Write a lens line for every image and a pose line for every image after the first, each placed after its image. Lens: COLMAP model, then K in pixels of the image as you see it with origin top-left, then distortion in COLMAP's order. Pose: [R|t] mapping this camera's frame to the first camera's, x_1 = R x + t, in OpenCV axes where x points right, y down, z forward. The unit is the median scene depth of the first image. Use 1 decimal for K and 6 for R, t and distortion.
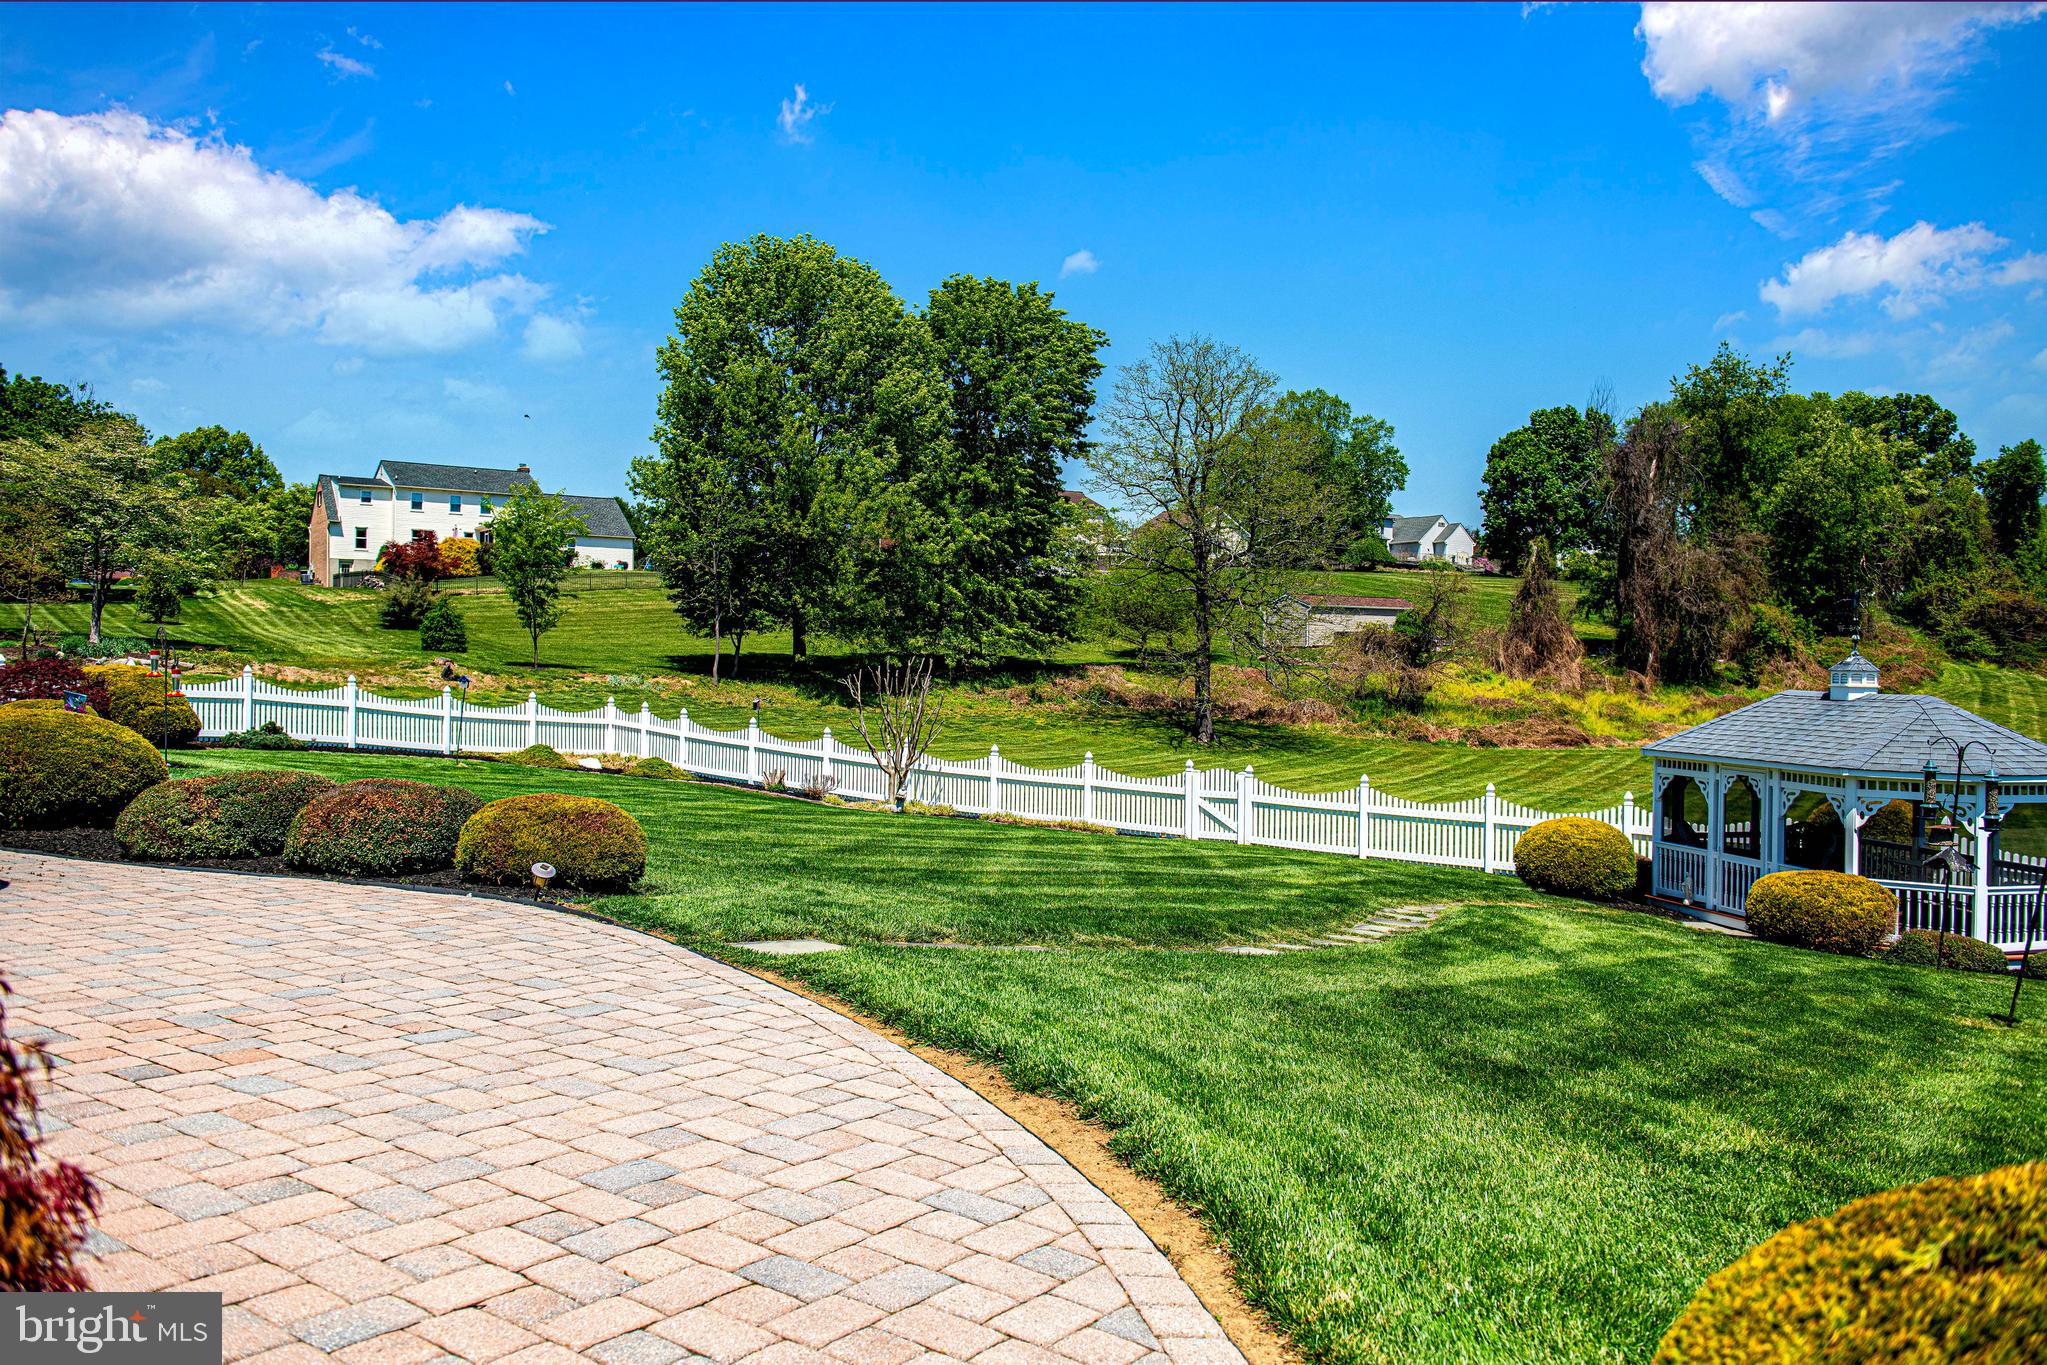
lens RADIAL K [[1600.7, 0, 1025.7], [0, 1600.7, 677.8], [0, 0, 1]] dist [0.002887, 0.003099]
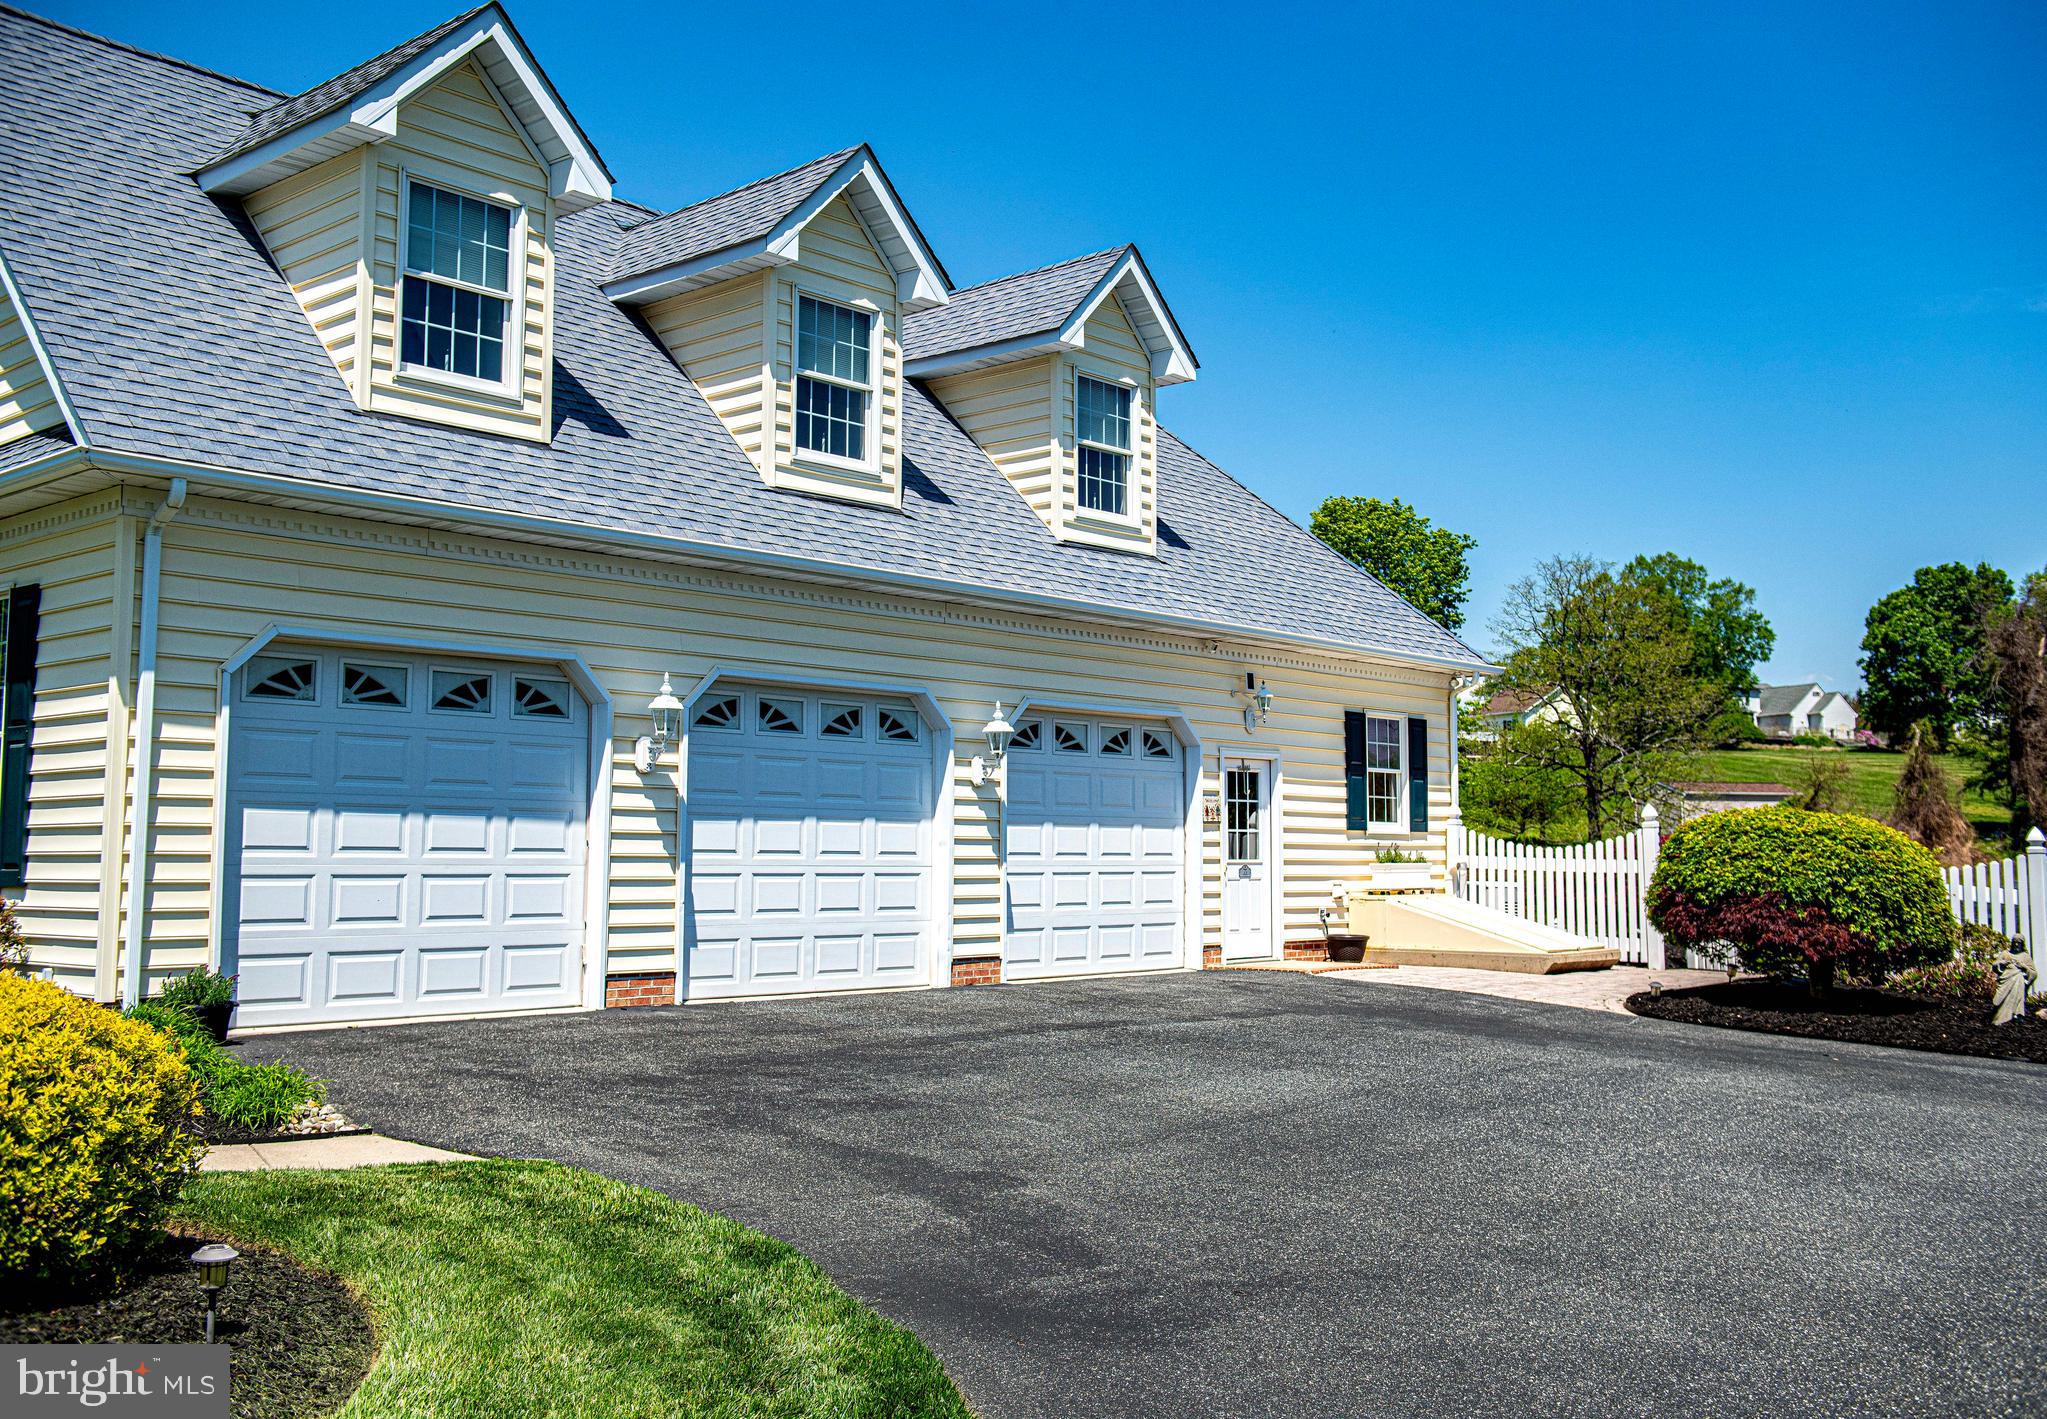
lens RADIAL K [[1962.9, 0, 1024.5], [0, 1962.9, 704.4], [0, 0, 1]] dist [0.012728, 0.000000]
pose [[0.991461, -0.023451, -0.128277, -0.073699], [0.012131, 0.996018, -0.088328, 0.003165], [0.129838, 0.086018, 0.987797, -0.277652]]
